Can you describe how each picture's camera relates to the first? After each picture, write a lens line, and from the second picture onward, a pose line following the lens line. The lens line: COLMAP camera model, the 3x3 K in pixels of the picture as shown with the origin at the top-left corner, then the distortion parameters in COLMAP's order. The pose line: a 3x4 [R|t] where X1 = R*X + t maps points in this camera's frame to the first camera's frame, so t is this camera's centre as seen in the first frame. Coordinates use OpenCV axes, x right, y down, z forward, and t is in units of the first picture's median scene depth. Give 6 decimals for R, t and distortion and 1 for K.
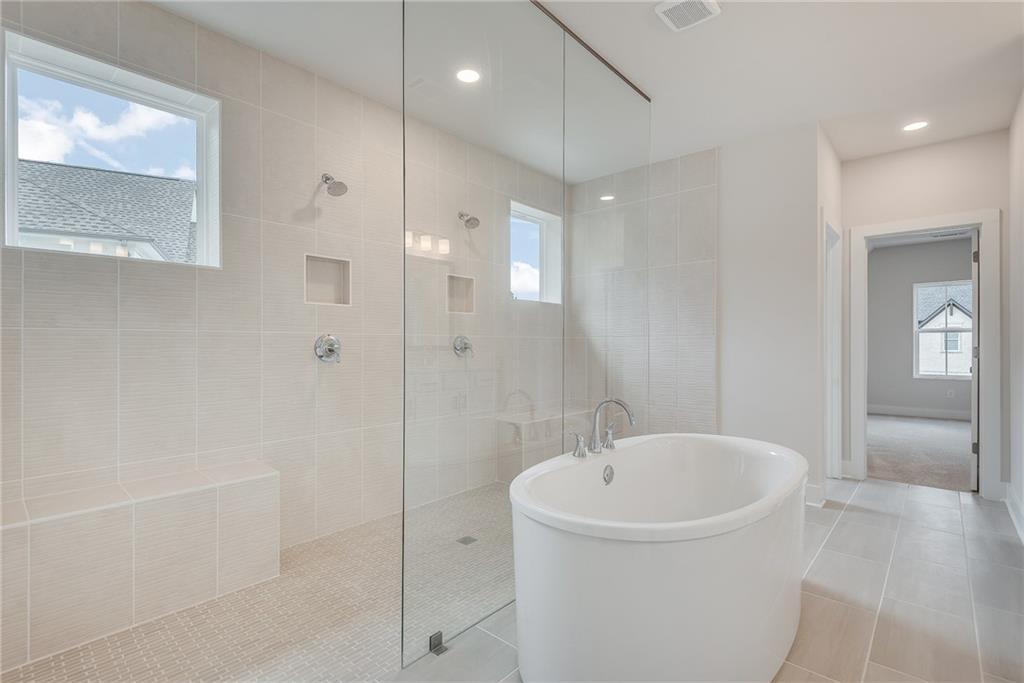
lens RADIAL K [[478.3, 0, 511.6], [0, 478.3, 345.1], [0, 0, 1]] dist [0.009193, -0.004928]
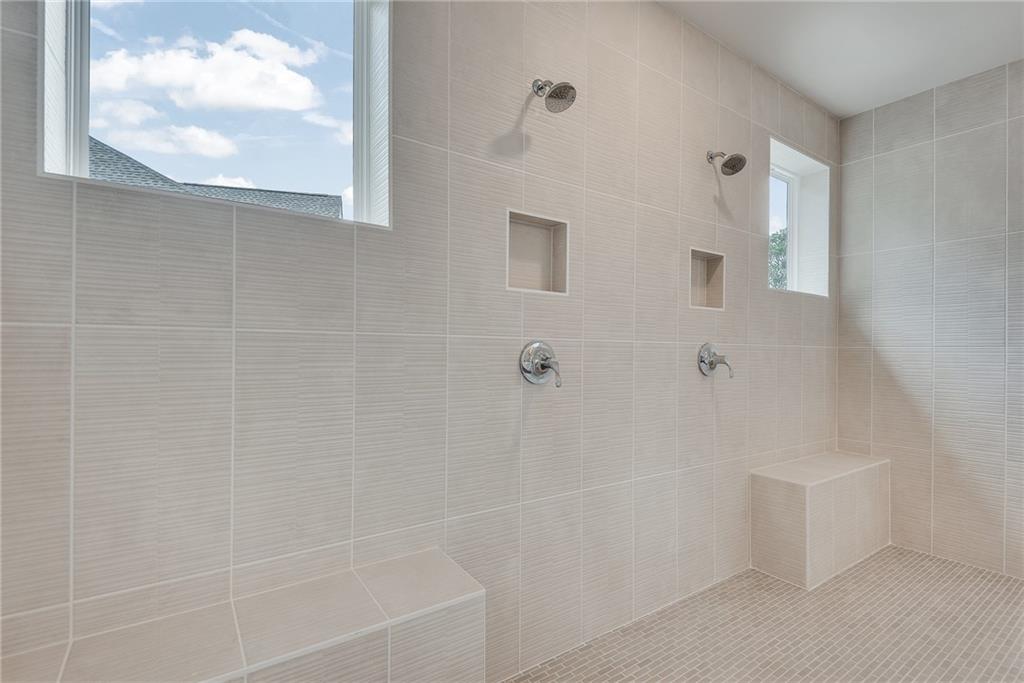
lens RADIAL K [[478.3, 0, 507.3], [0, 478.3, 351.5], [0, 0, 1]] dist [0.009193, -0.004928]
pose [[0.970455, 0.005393, -0.241220, -0.262073], [-0.007065, 0.999957, -0.006063, -0.003665], [0.241177, 0.007588, 0.970451, 0.375886]]
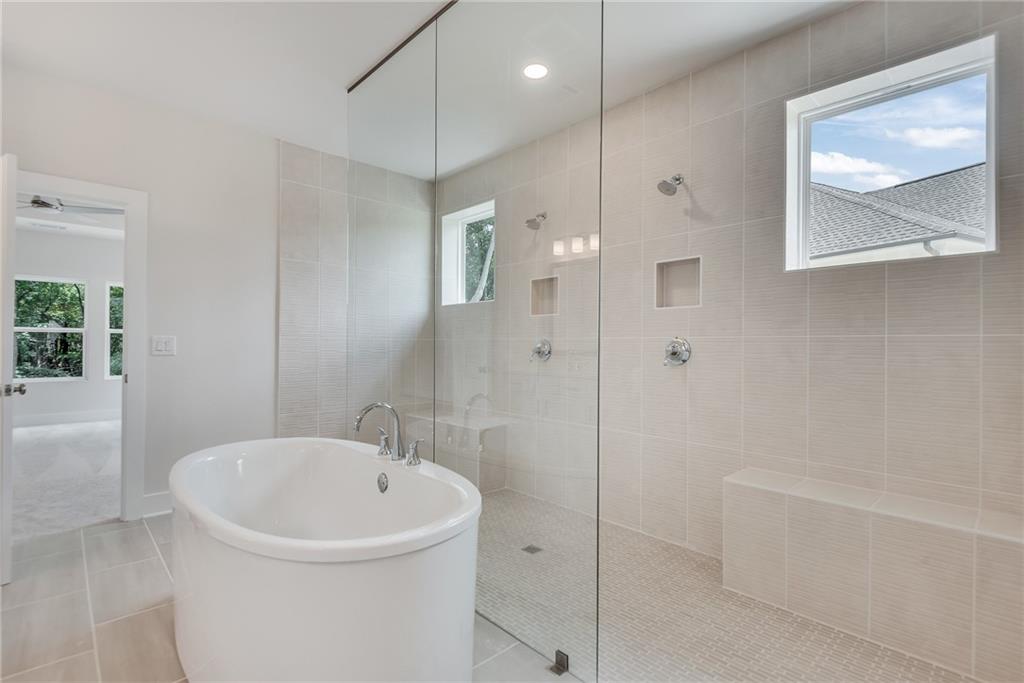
lens RADIAL K [[503.5, 0, 508.6], [0, 503.5, 337.3], [0, 0, 1]] dist [0.020854, 0.000040]
pose [[-0.108539, -0.020762, -0.993875, 0.892732], [-0.008661, 0.999764, -0.019940, -0.001330], [0.994054, 0.006443, -0.108693, 1.007774]]
